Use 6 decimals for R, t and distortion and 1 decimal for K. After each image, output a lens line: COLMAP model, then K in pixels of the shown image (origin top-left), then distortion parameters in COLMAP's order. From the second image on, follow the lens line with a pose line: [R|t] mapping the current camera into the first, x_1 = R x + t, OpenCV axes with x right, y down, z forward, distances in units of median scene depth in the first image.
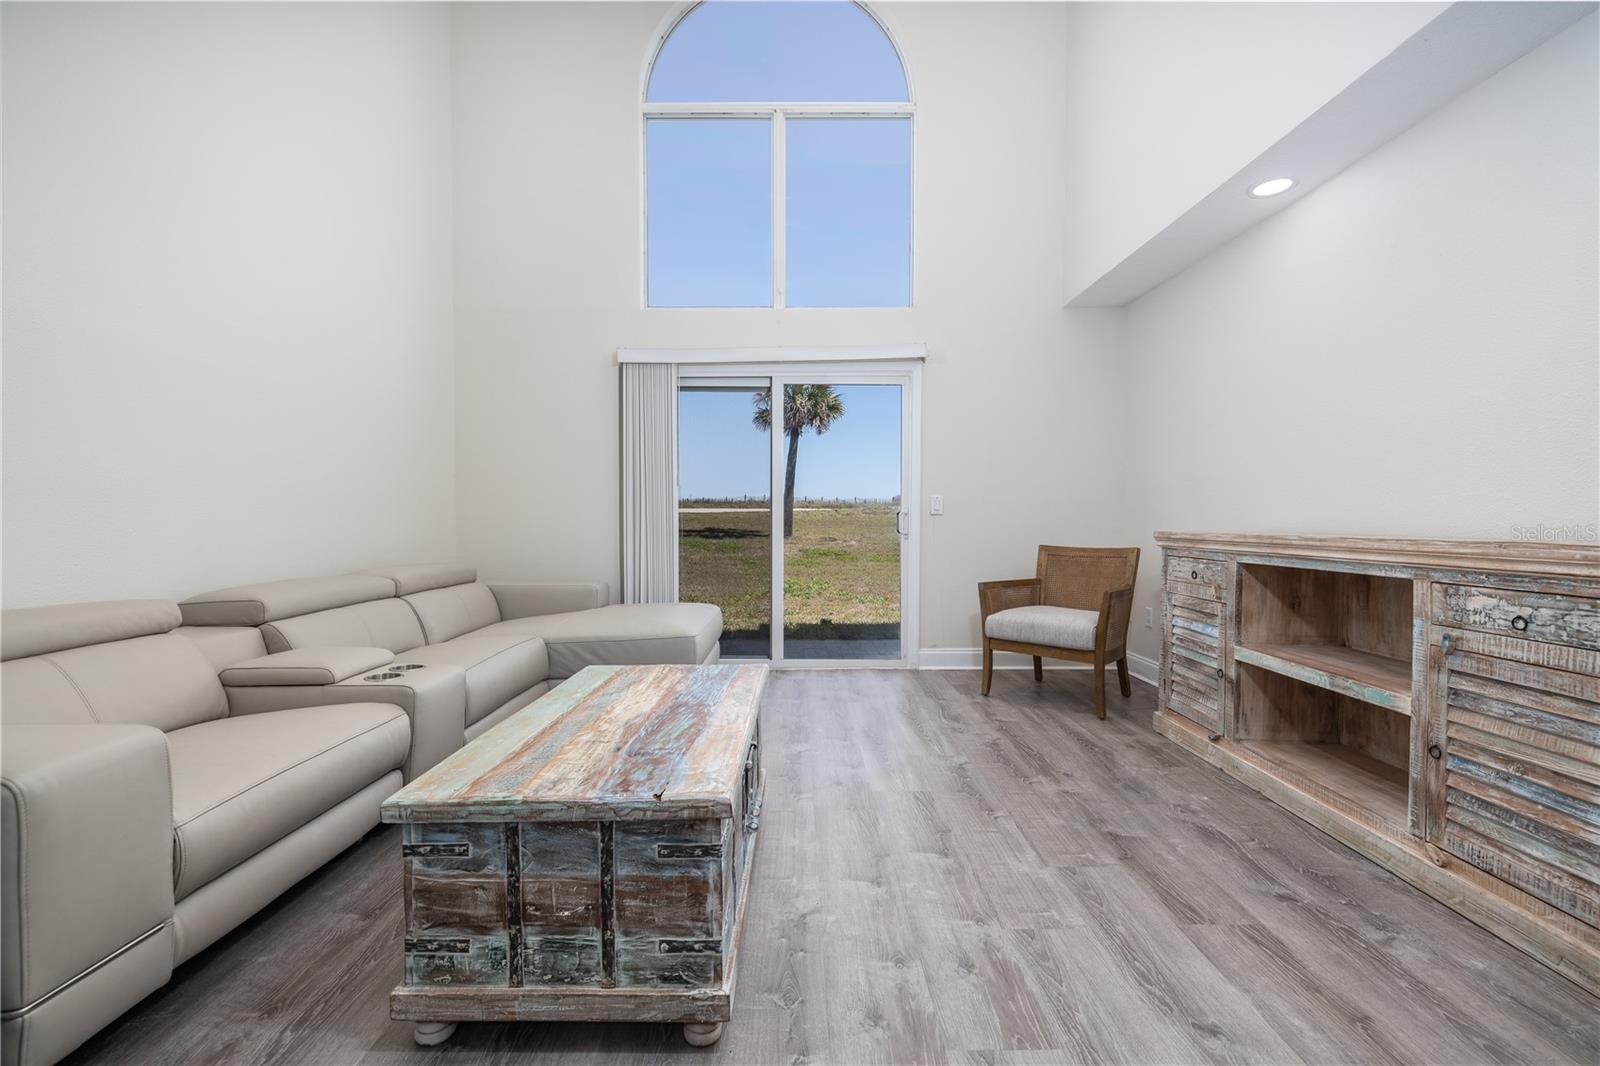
lens RADIAL K [[686.7, 0, 807.1], [0, 686.7, 523.2], [0, 0, 1]] dist [-0.001262, 0.000124]
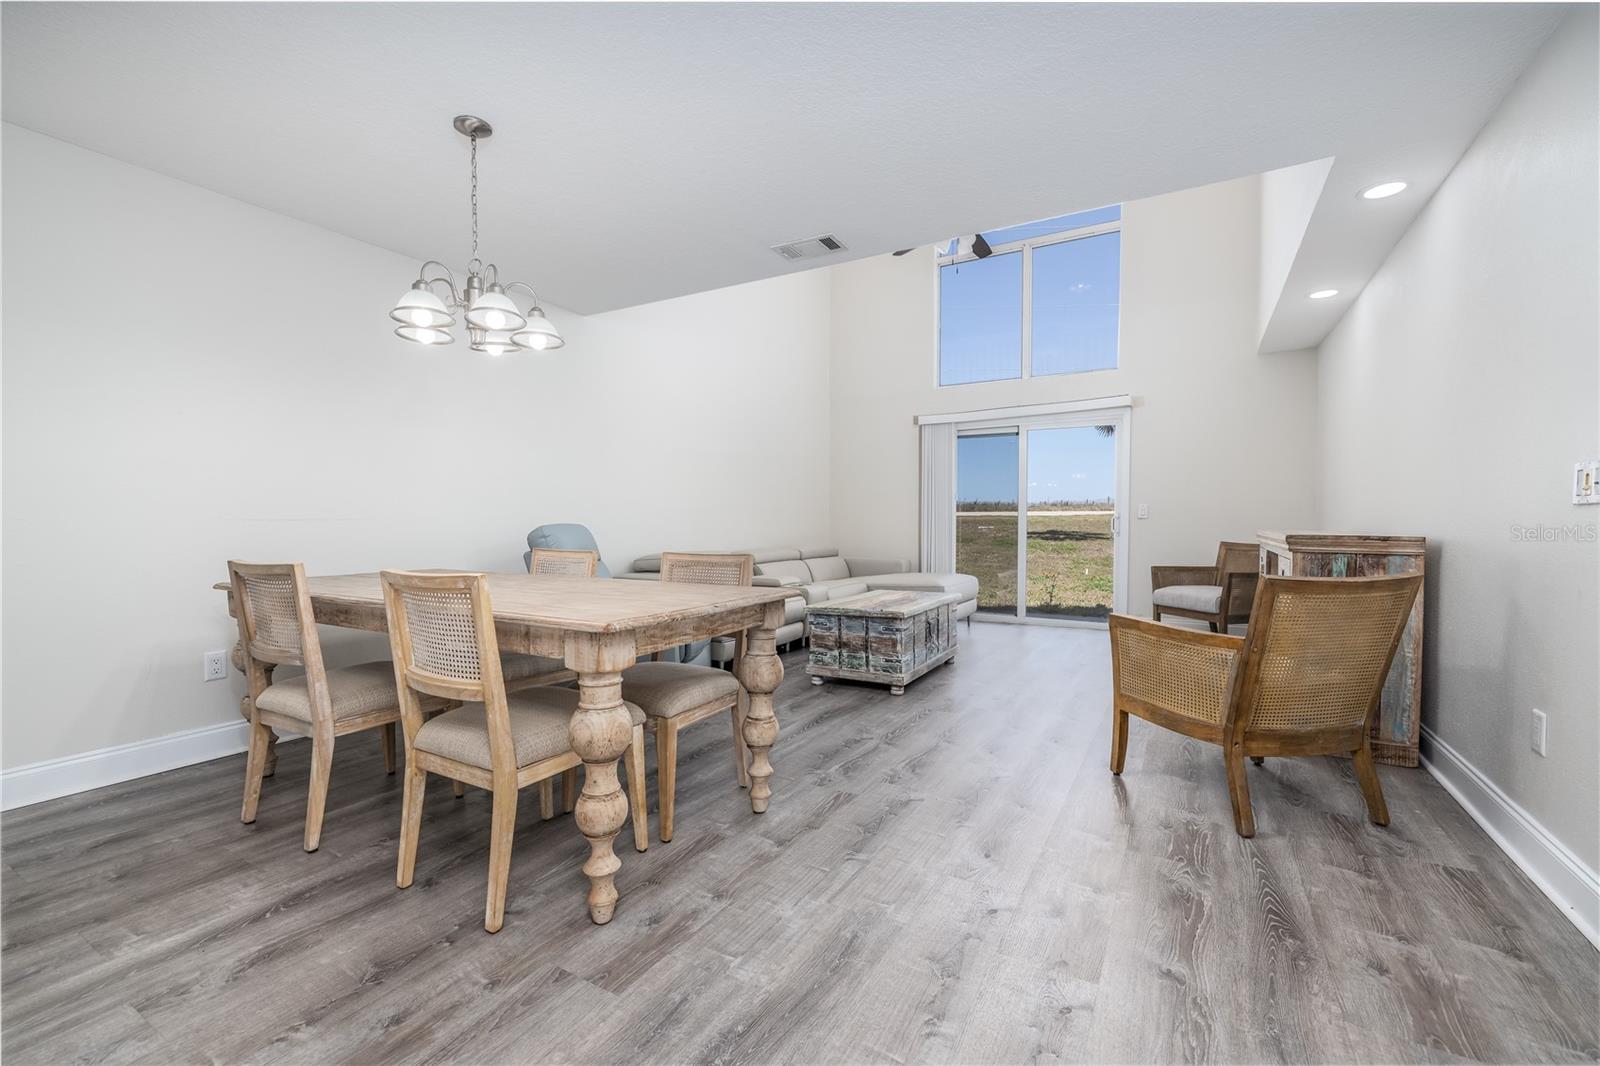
lens RADIAL K [[686.7, 0, 799.7], [0, 686.7, 530.8], [0, 0, 1]] dist [-0.001262, 0.000124]
pose [[0.865160, 0.013001, -0.501328, 0.977755], [-0.009201, 0.999907, 0.010052, 0.015486], [0.501412, -0.004084, 0.865199, -1.801566]]
